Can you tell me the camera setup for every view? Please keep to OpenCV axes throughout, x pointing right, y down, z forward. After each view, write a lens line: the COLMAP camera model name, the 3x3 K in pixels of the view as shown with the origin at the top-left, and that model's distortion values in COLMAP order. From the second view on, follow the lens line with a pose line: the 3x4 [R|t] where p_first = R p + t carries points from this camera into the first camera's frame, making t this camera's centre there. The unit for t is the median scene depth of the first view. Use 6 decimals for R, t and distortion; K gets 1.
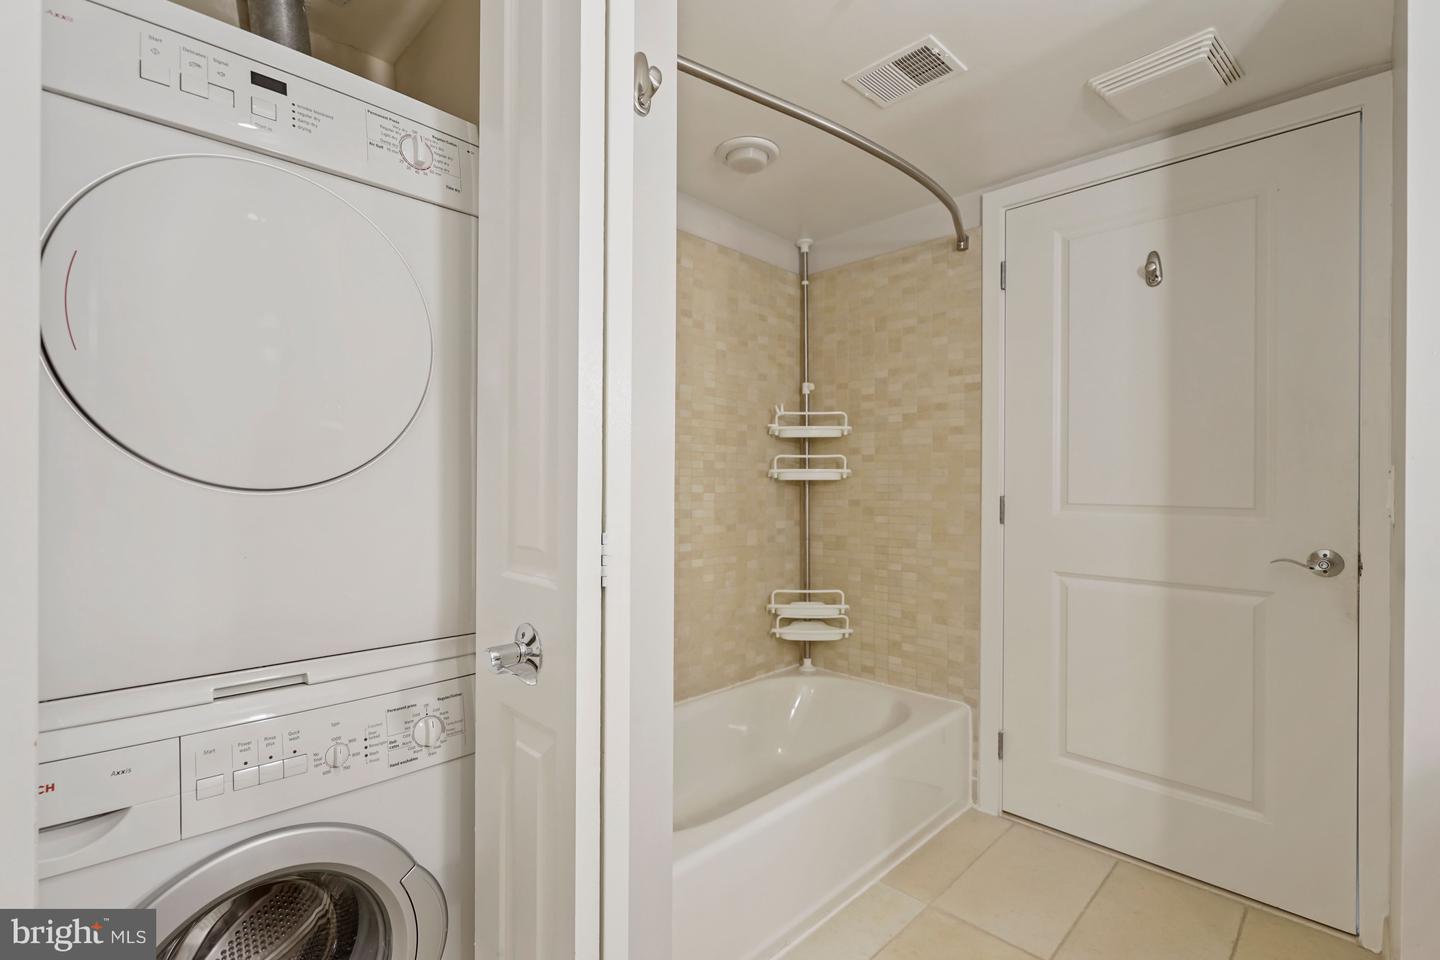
lens RADIAL K [[659.8, 0, 712.4], [0, 659.8, 478.8], [0, 0, 1]] dist [-0.002404, 0.000687]
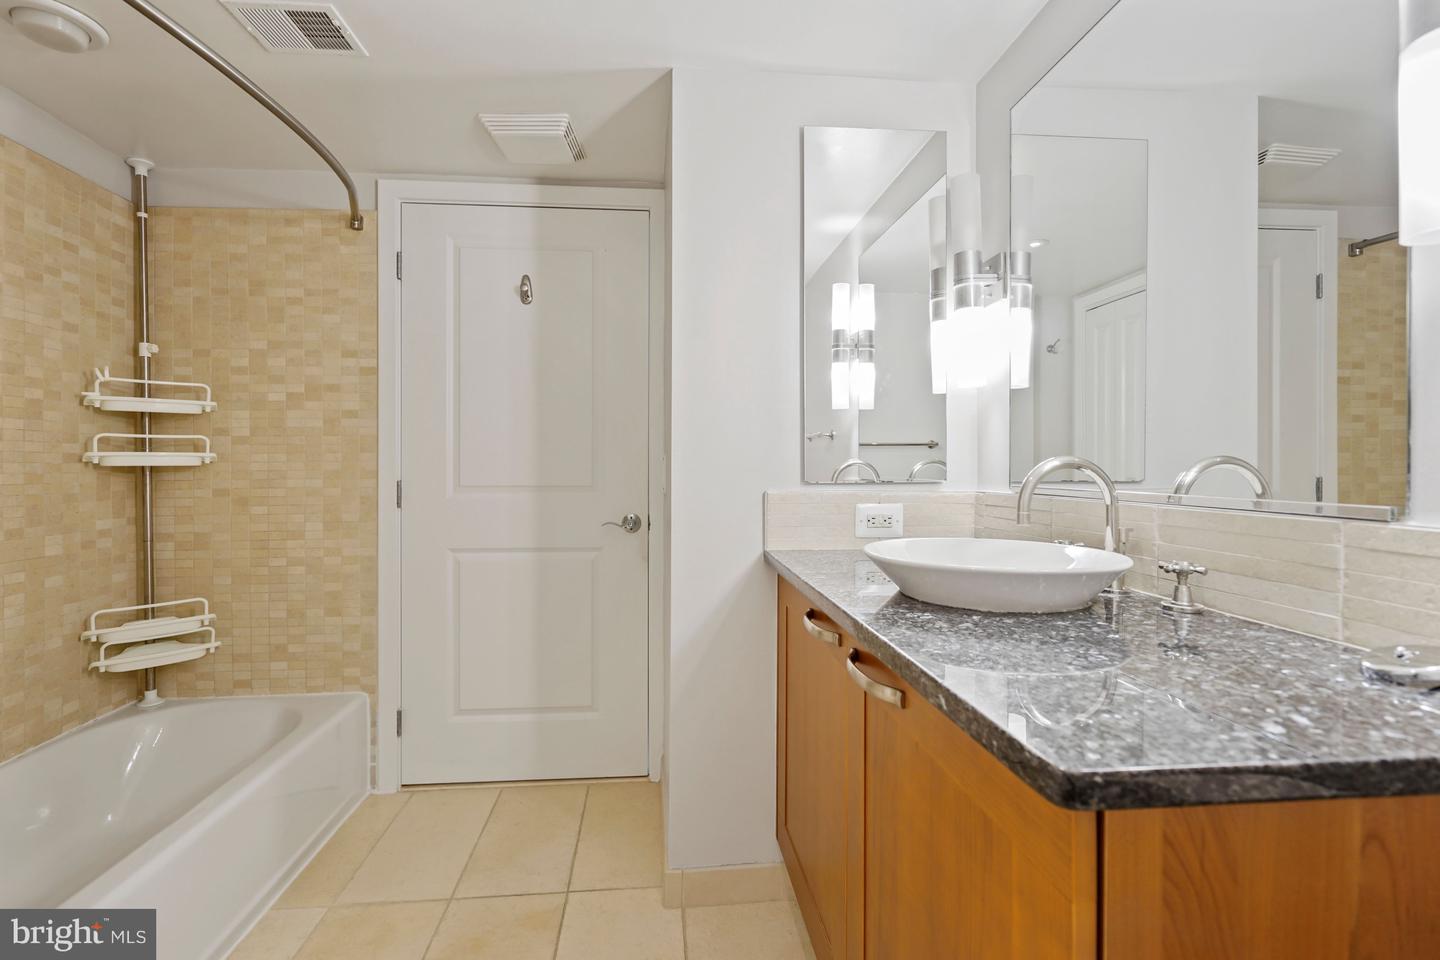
lens RADIAL K [[665.8, 0, 717.0], [0, 665.8, 469.0], [0, 0, 1]] dist [-0.003760, -0.000155]
pose [[0.633845, -0.009076, 0.773407, -0.043811], [0.000289, 0.999934, 0.011498, -0.003676], [-0.773460, -0.007065, 0.633806, -0.036035]]
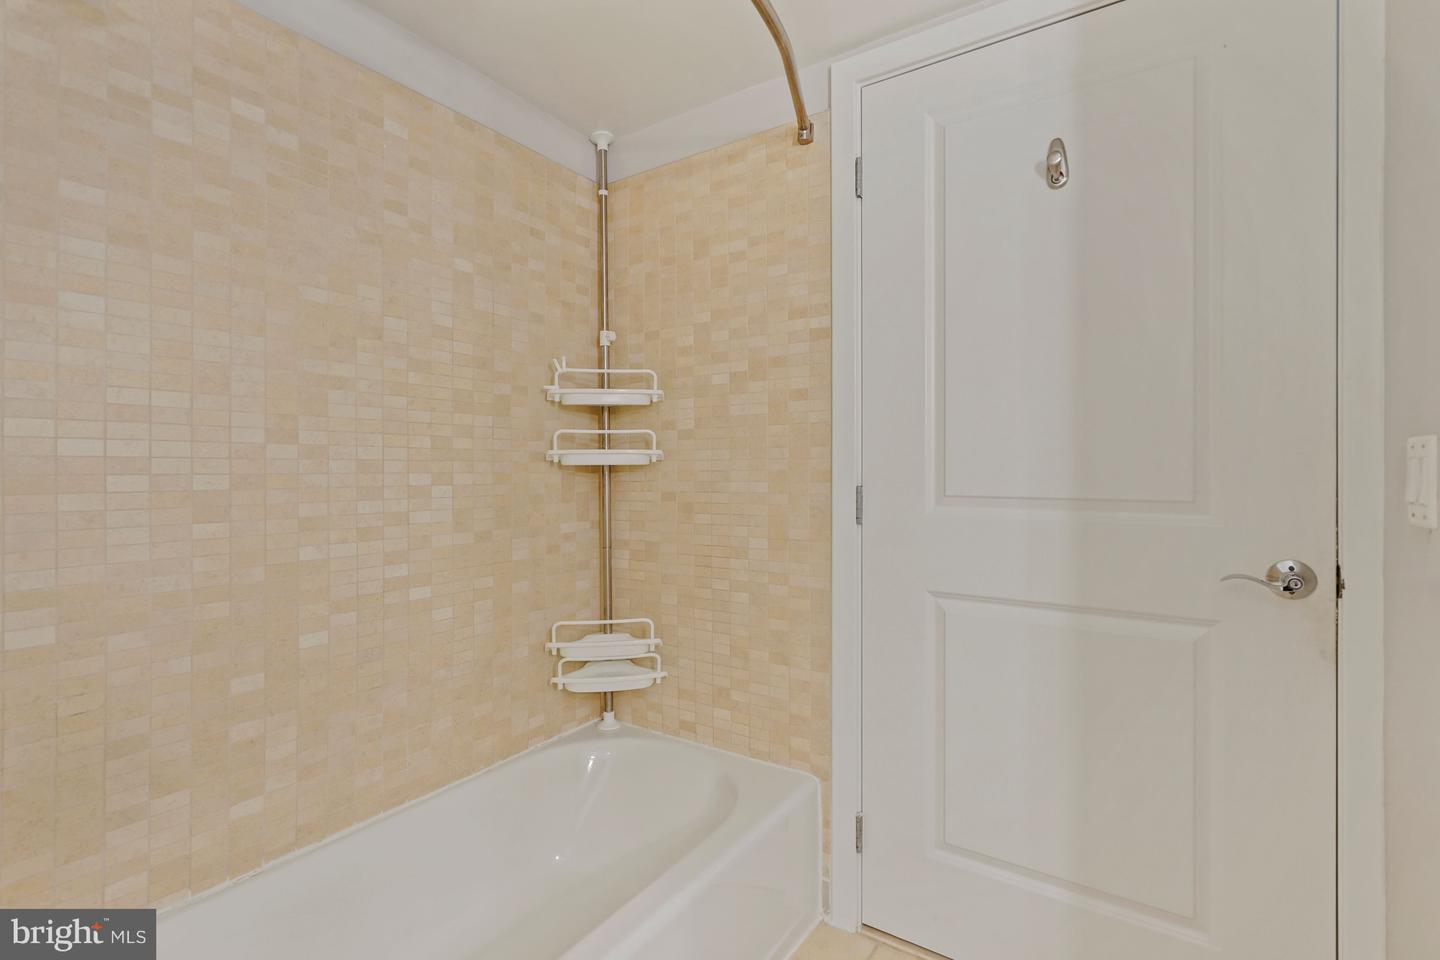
lens RADIAL K [[658.0, 0, 715.2], [0, 658.0, 463.7], [0, 0, 1]] dist [-0.002098, 0.000109]
pose [[0.983068, -0.005695, 0.183152, 0.141553], [0.005768, 0.999983, 0.000136, 0.001070], [-0.183150, 0.000922, 0.983085, 0.298010]]
